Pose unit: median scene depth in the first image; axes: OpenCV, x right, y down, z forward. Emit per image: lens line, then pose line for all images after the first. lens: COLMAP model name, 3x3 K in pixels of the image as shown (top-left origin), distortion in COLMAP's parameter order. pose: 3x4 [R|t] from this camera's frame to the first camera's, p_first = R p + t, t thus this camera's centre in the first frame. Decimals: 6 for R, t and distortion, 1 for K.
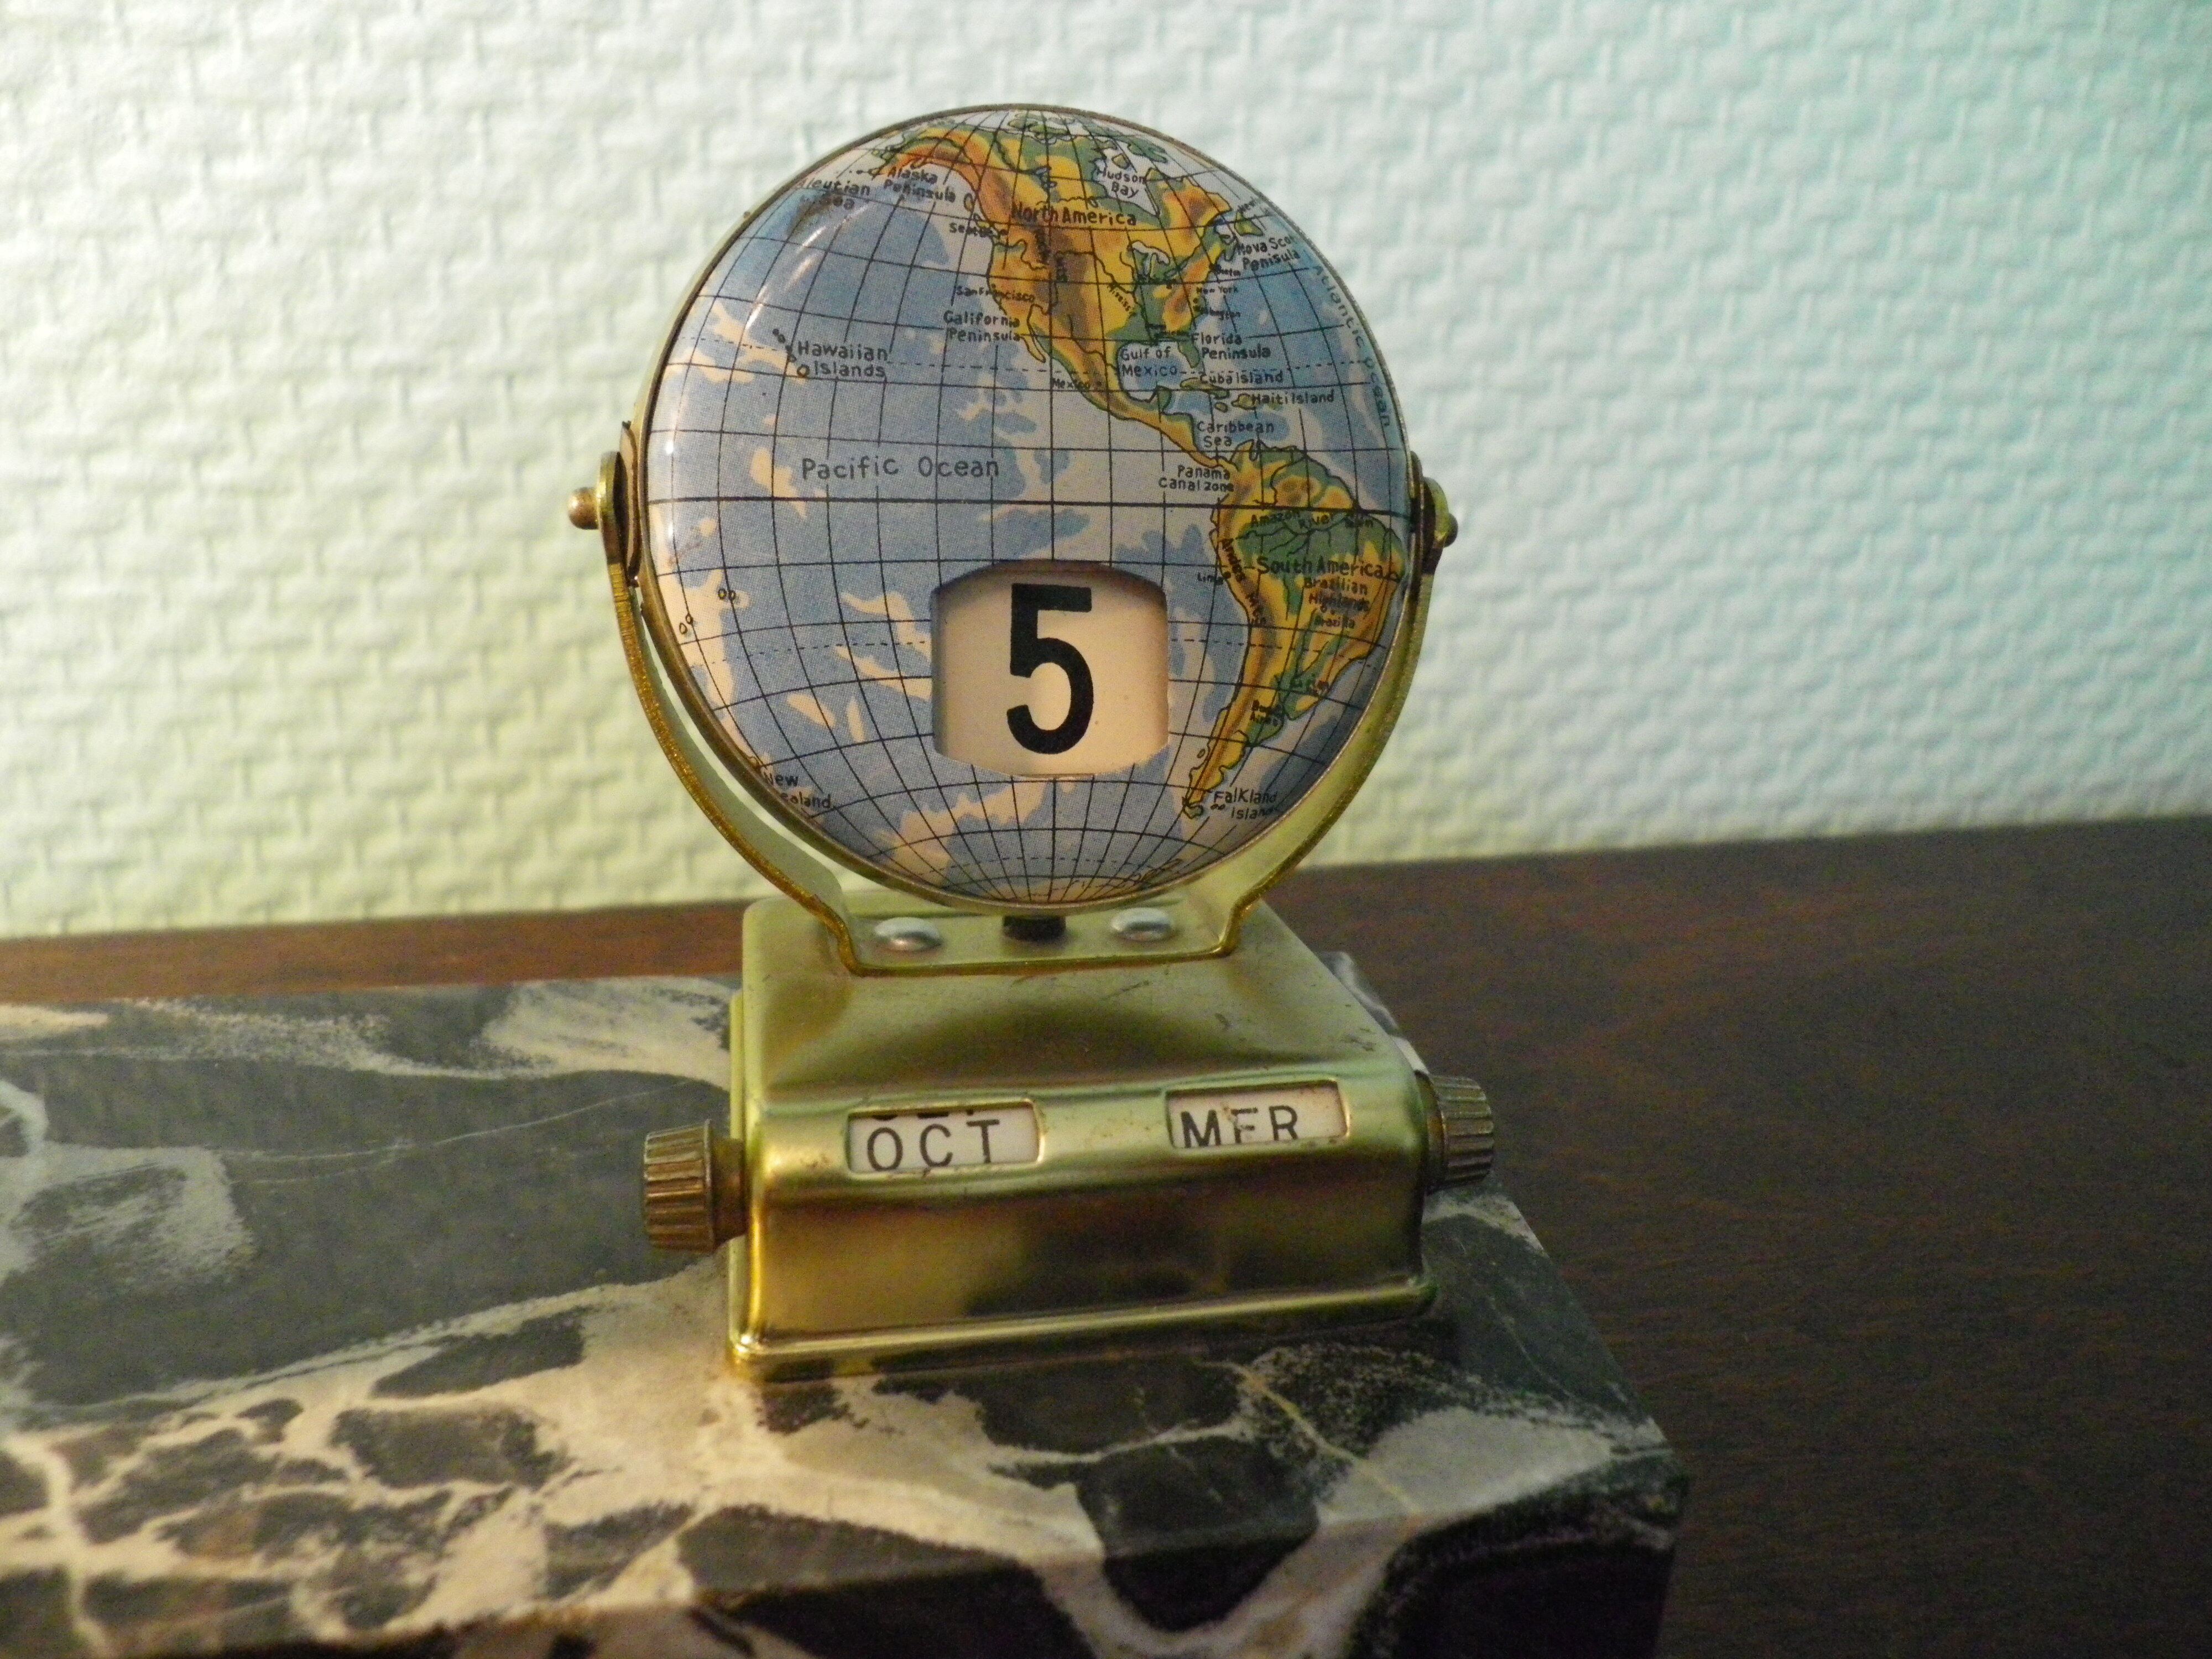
lens RADIAL K [[1739.9, 0, 1120.4], [0, 1739.9, 833.9], [0, 0, 1]] dist [-0.003703, 0.002998]
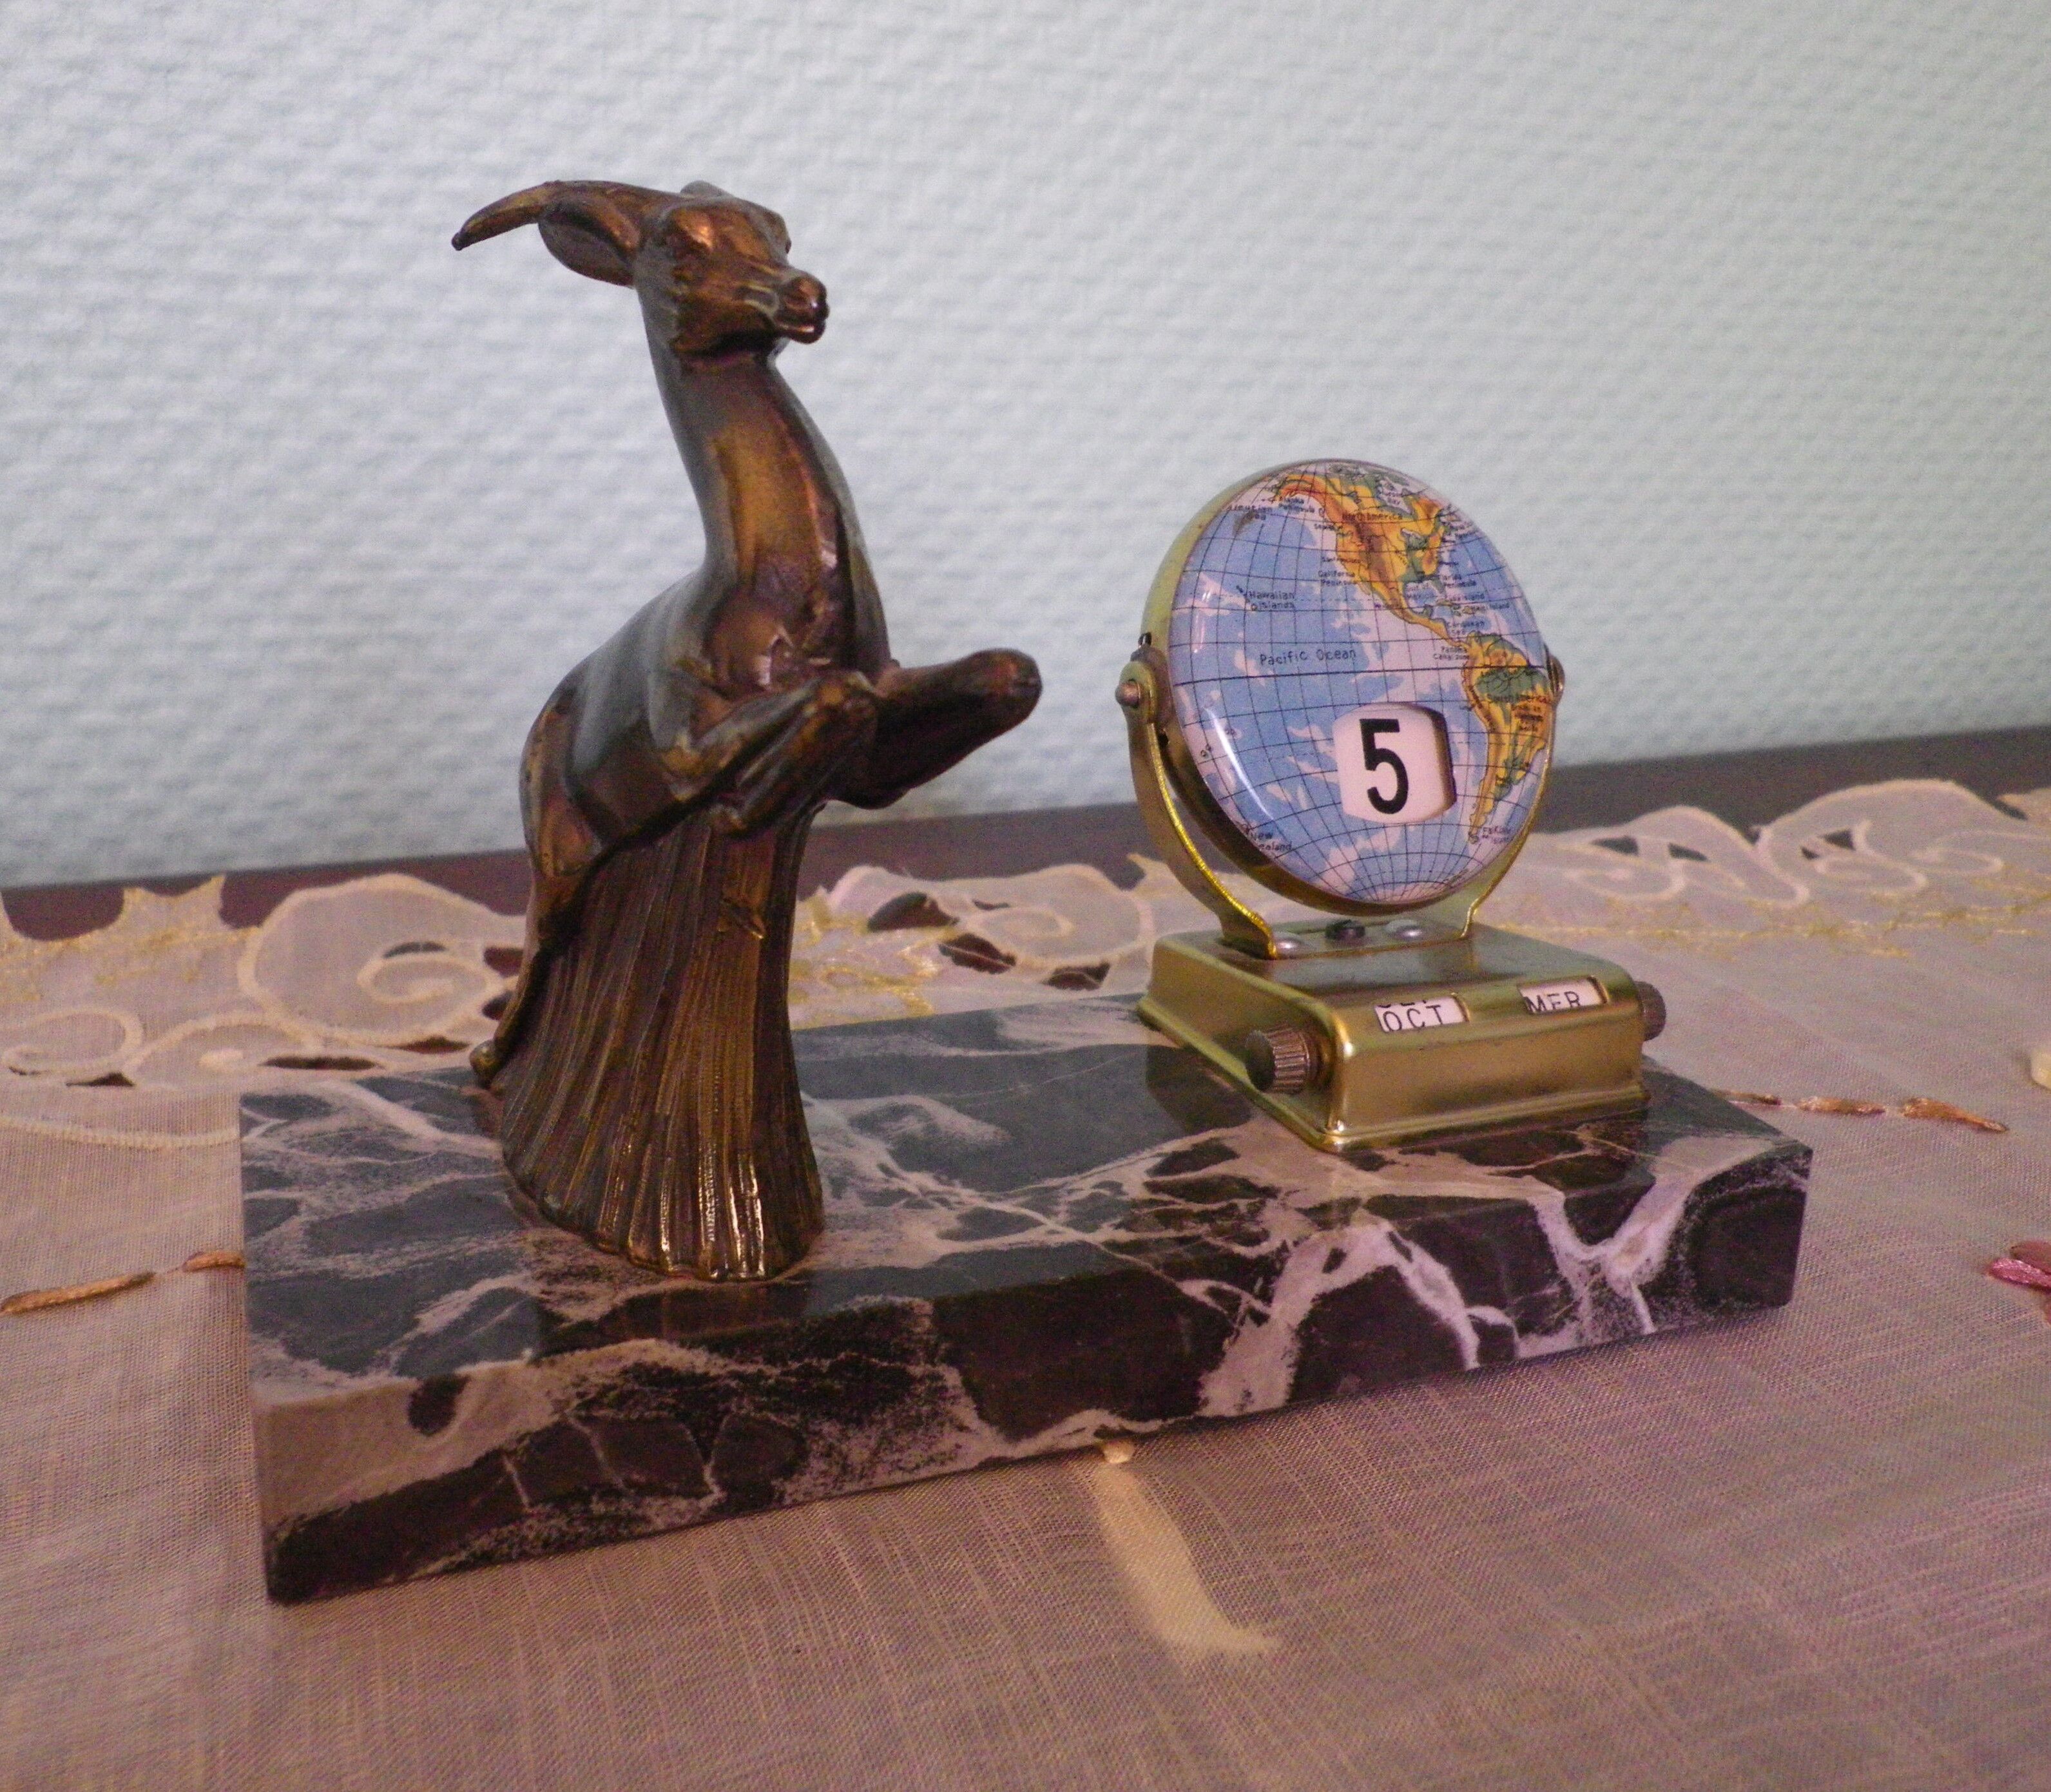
lens RADIAL K [[2031.6, 0, 943.4], [0, 2031.6, 766.3], [0, 0, 1]] dist [-0.017162, 0.000000]
pose [[0.982934, -0.064183, 0.172398, -0.852488], [0.089211, 0.985896, -0.141597, 0.161048], [-0.160878, 0.154560, 0.974797, -0.950425]]
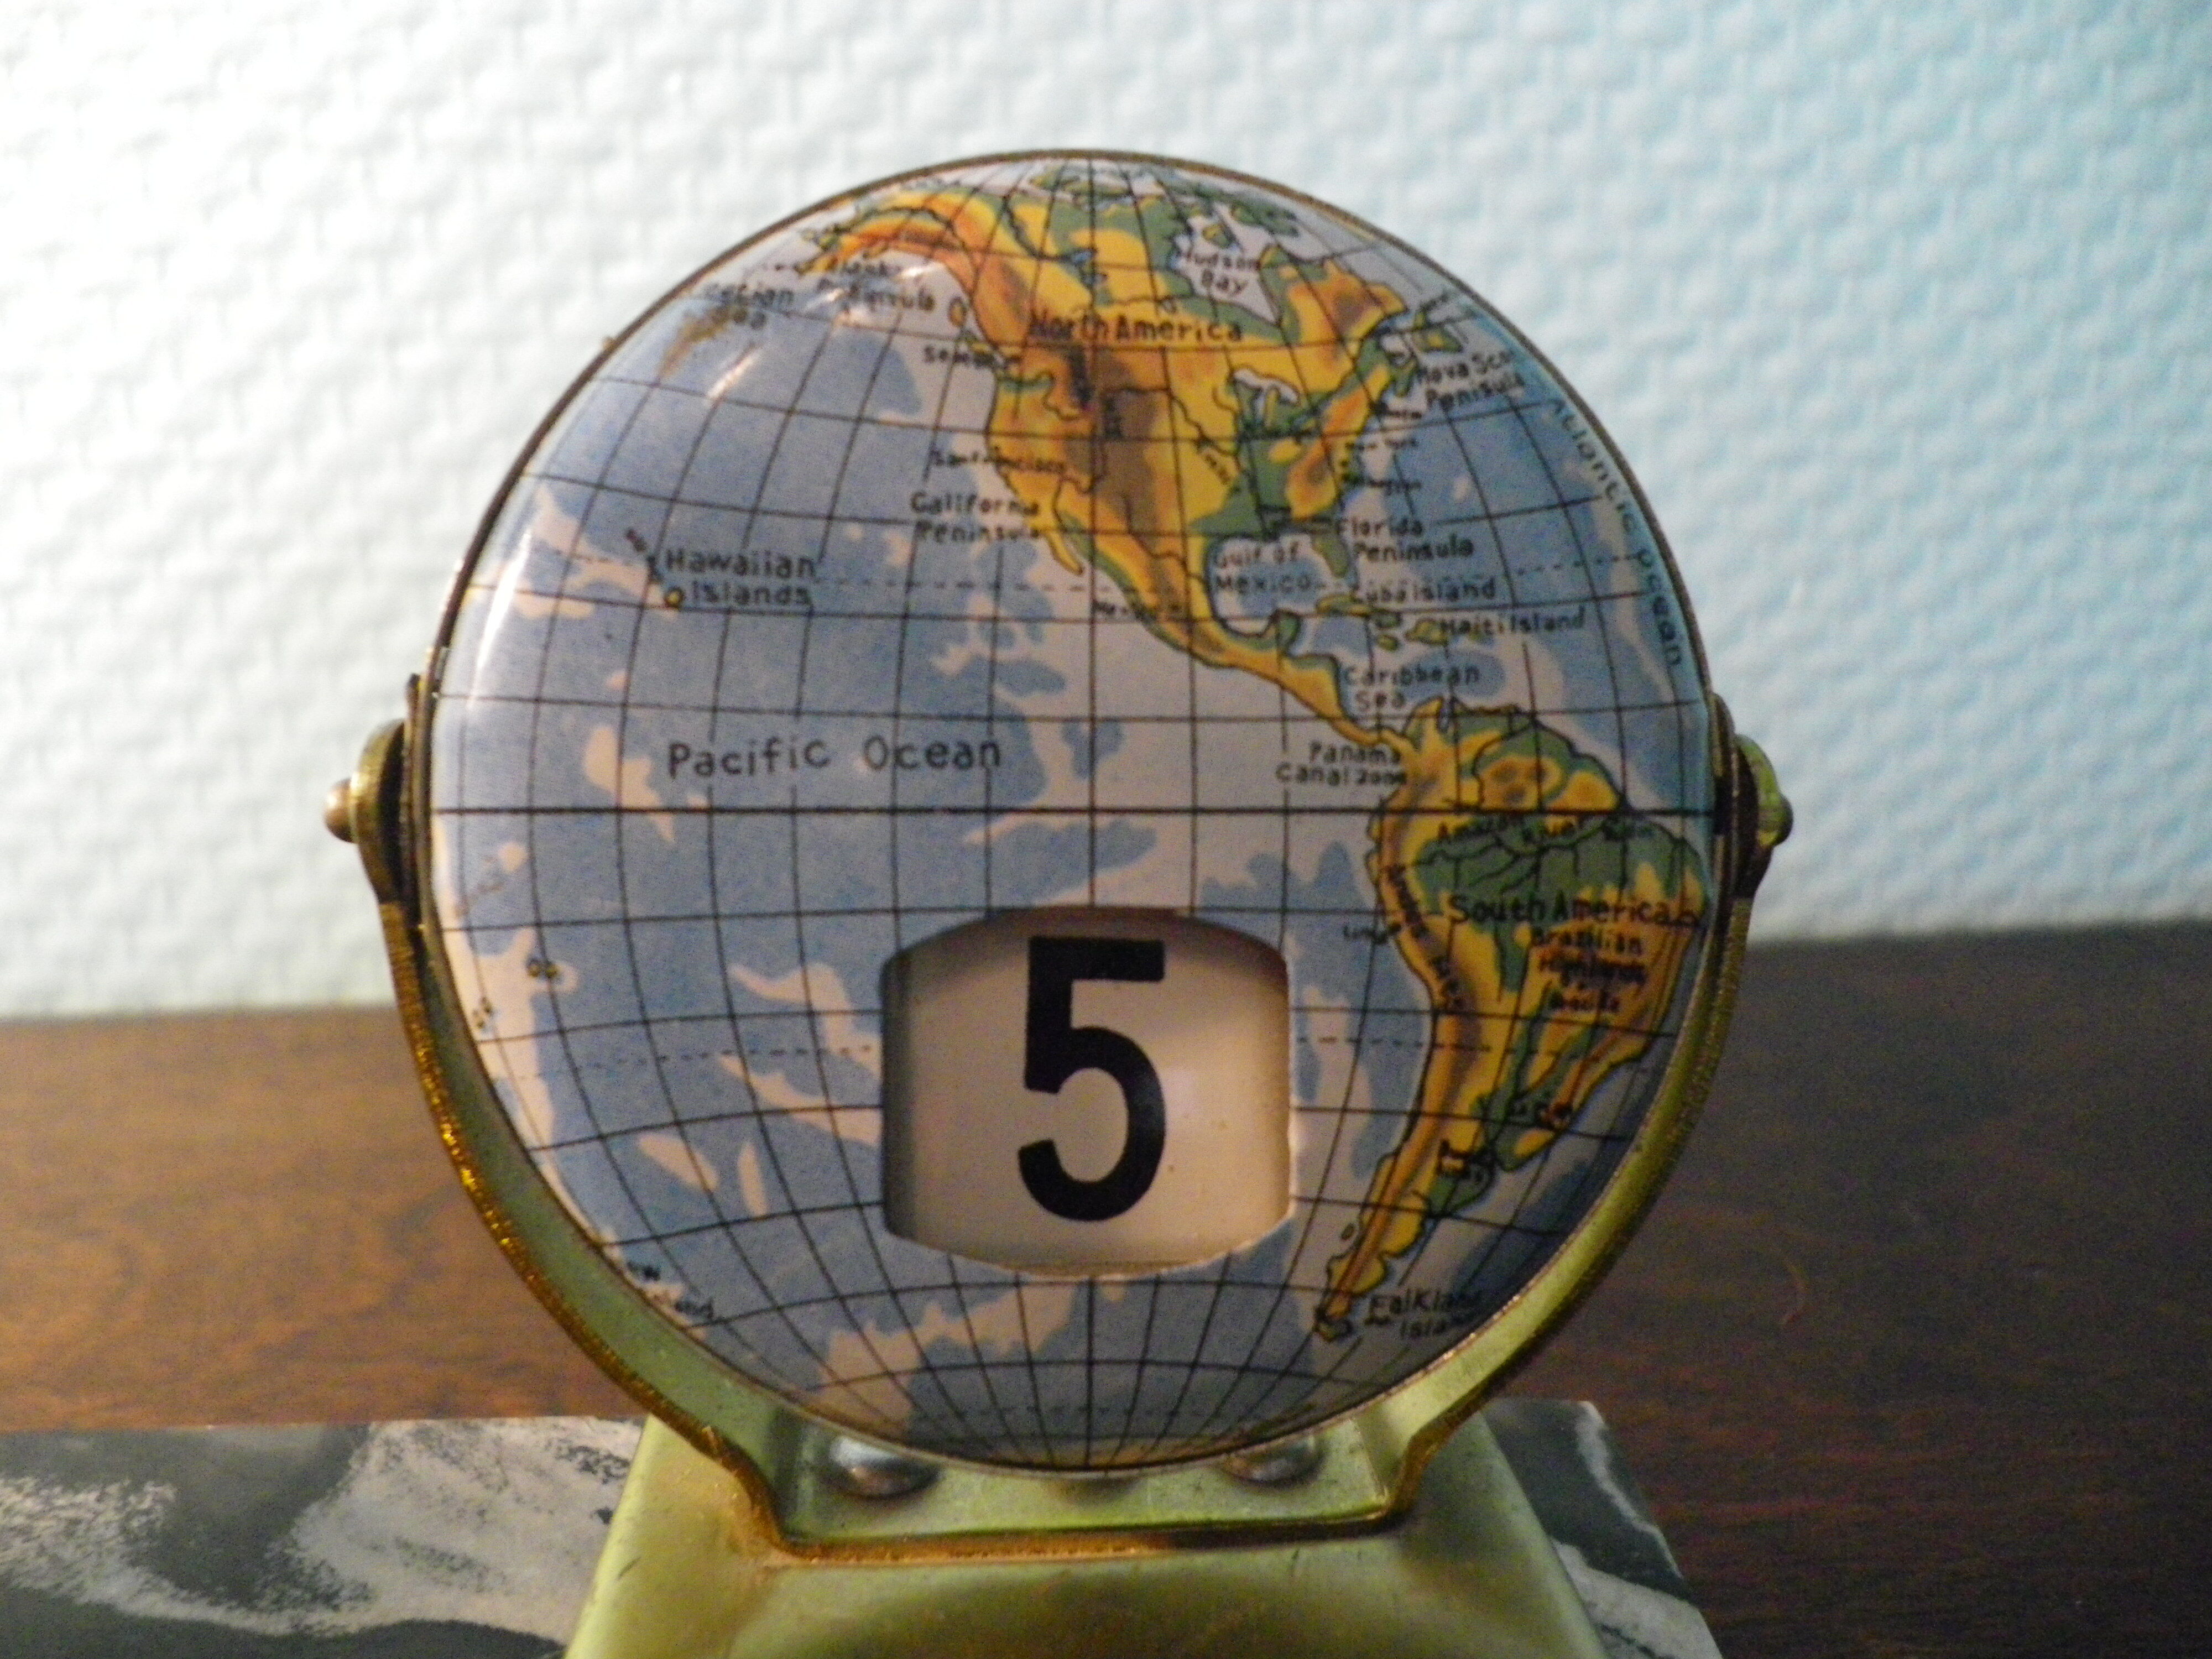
lens RADIAL K [[1704.5, 0, 1110.4], [0, 1704.5, 816.8], [0, 0, 1]] dist [-0.002078, 0.004900]
pose [[0.990709, 0.009779, -0.135646, 0.045490], [-0.017127, 0.998442, -0.053110, -0.159137], [0.134915, 0.054939, 0.989333, 0.436035]]
